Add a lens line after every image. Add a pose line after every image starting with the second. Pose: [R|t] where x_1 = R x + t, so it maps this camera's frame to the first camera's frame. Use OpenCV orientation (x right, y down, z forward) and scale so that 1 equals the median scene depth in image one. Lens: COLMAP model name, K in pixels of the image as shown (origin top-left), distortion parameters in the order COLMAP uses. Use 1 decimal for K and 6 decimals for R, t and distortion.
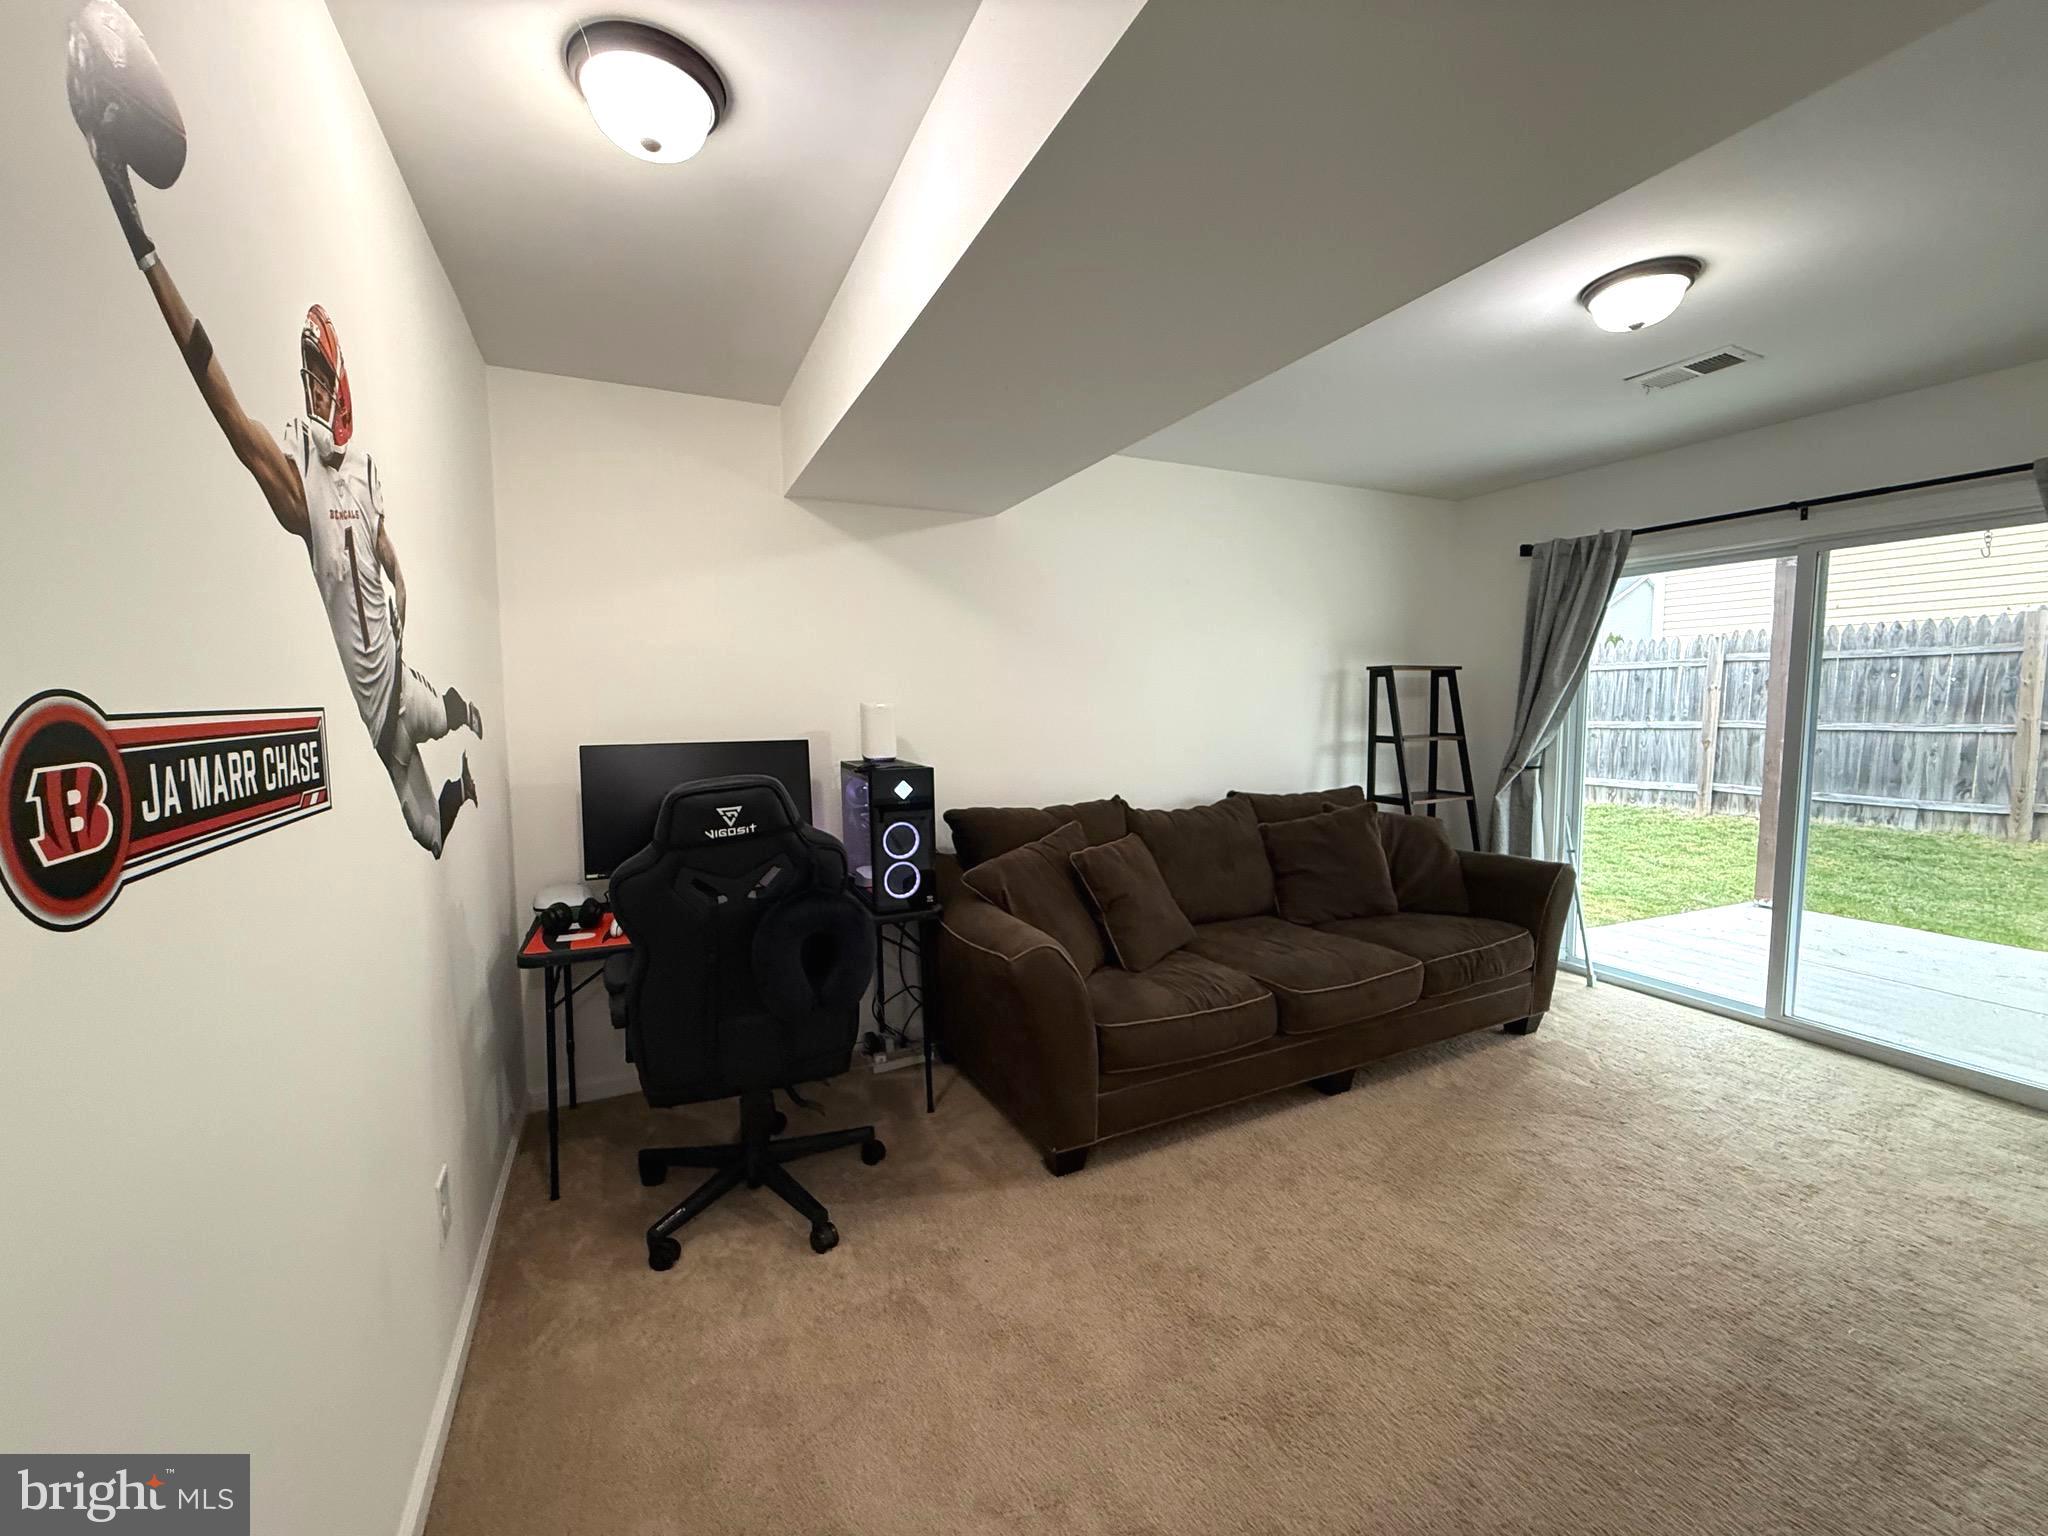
lens RADIAL K [[809.9, 0, 1023.5], [0, 809.9, 770.6], [0, 0, 1]] dist [0.001554, 0.000208]
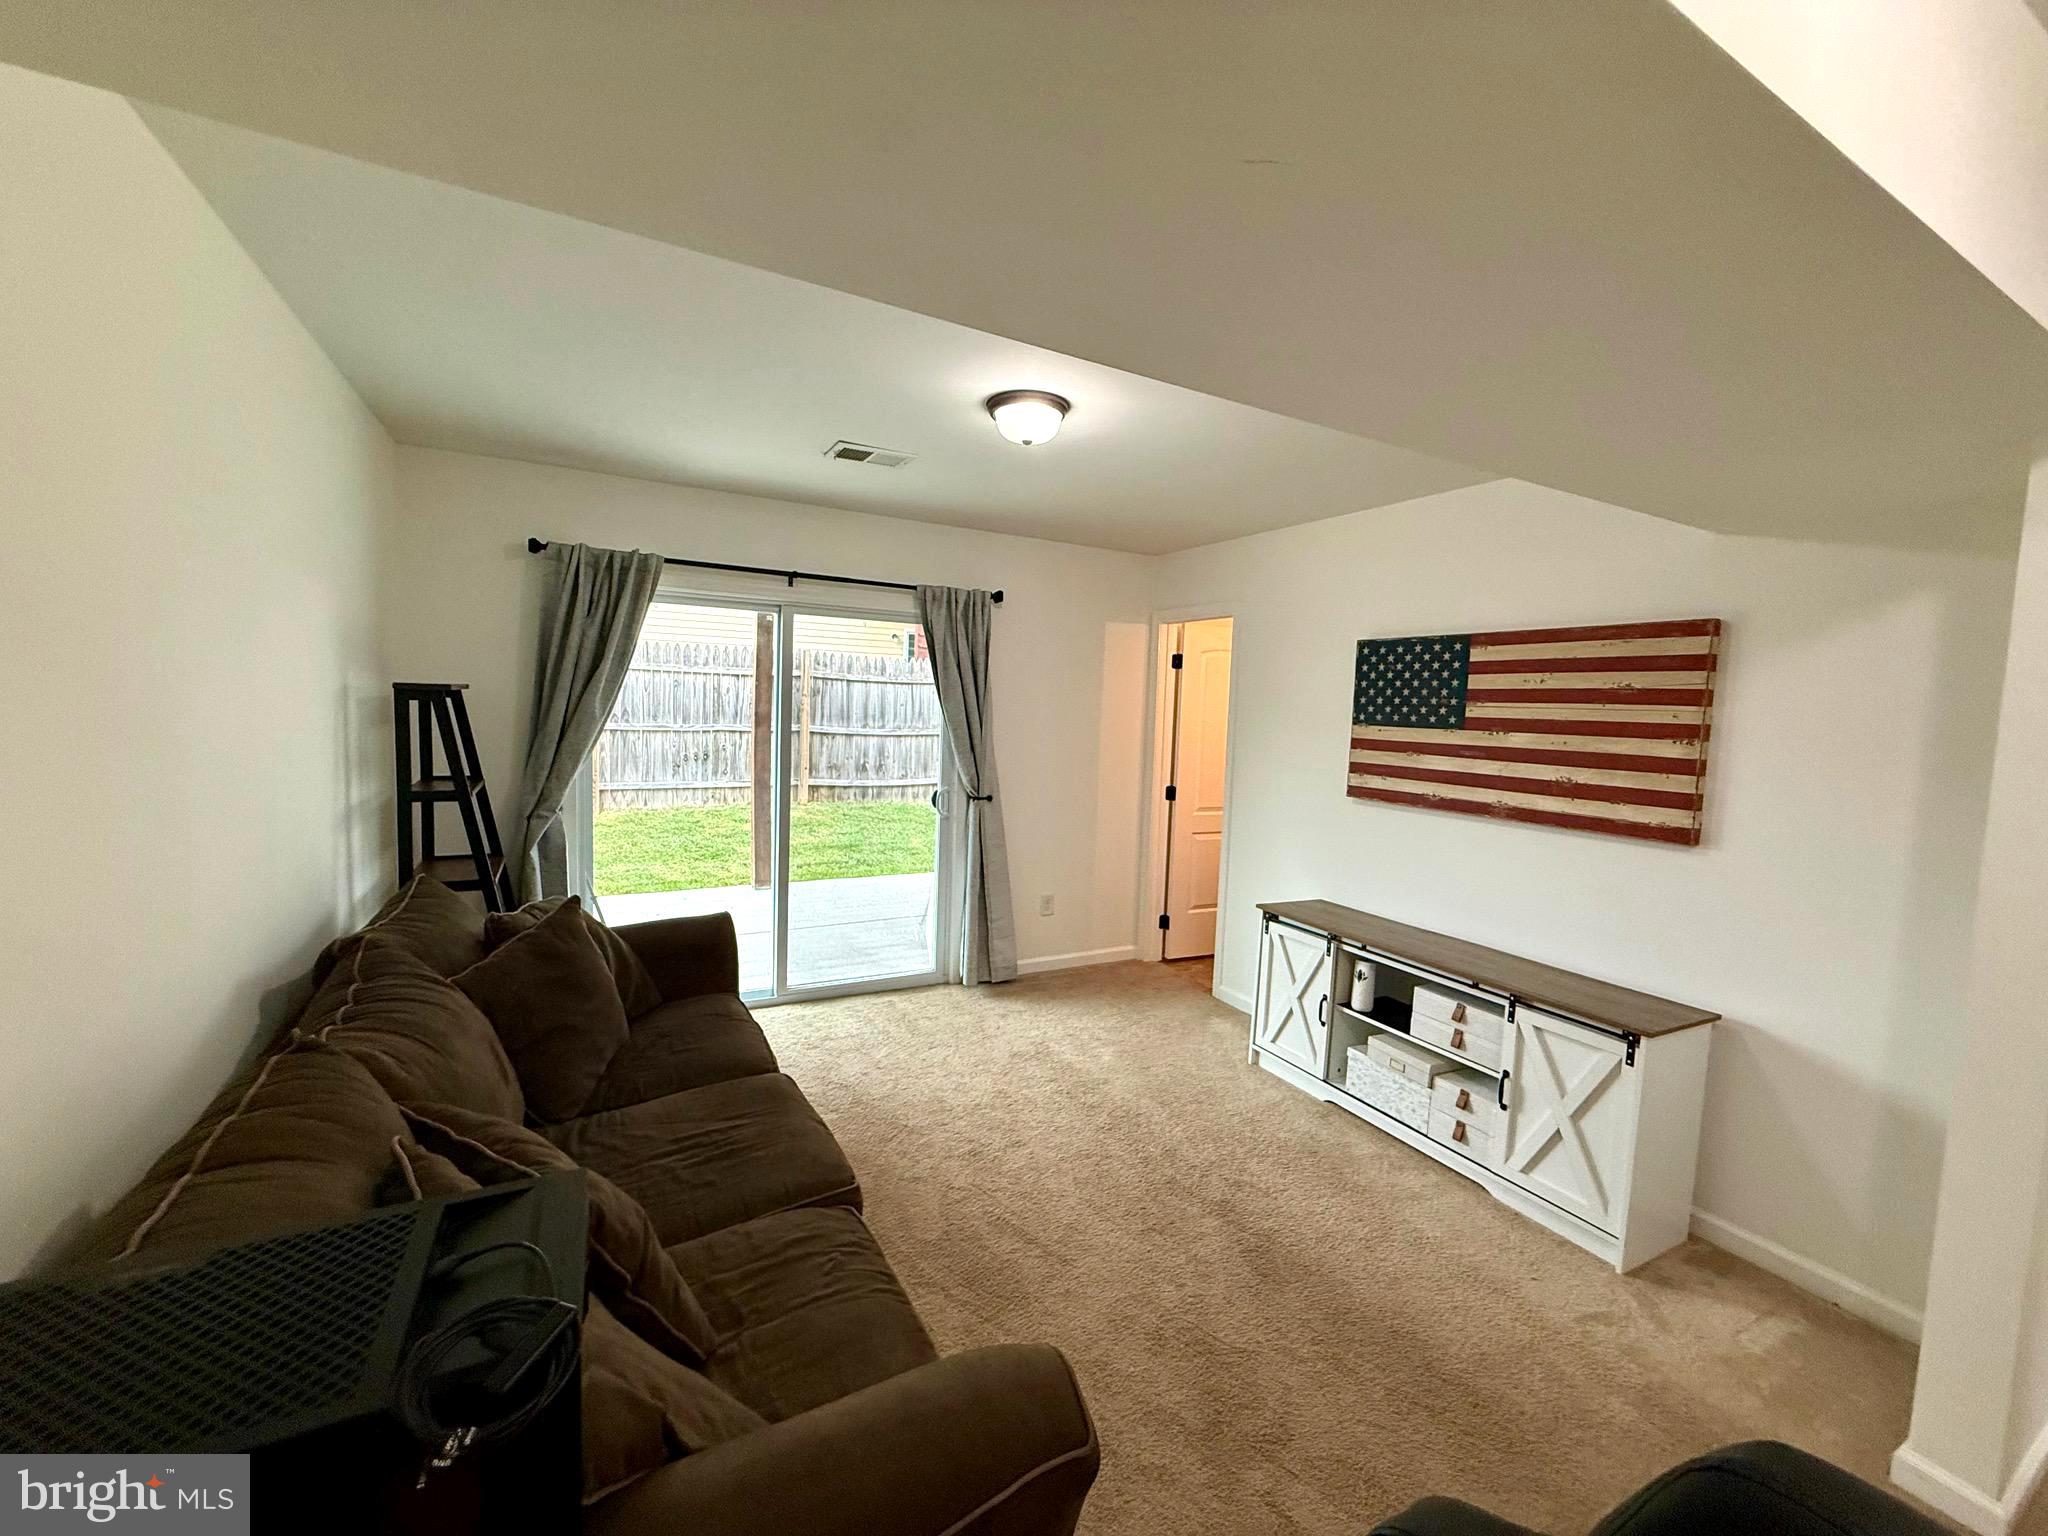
lens RADIAL K [[809.9, 0, 1022.9], [0, 809.9, 758.8], [0, 0, 1]] dist [0.001554, 0.000208]
pose [[-0.046779, -0.063611, 0.996878, -0.285351], [0.050171, 0.996561, 0.065945, -0.110494], [-0.997645, 0.053099, -0.043426, 0.701410]]
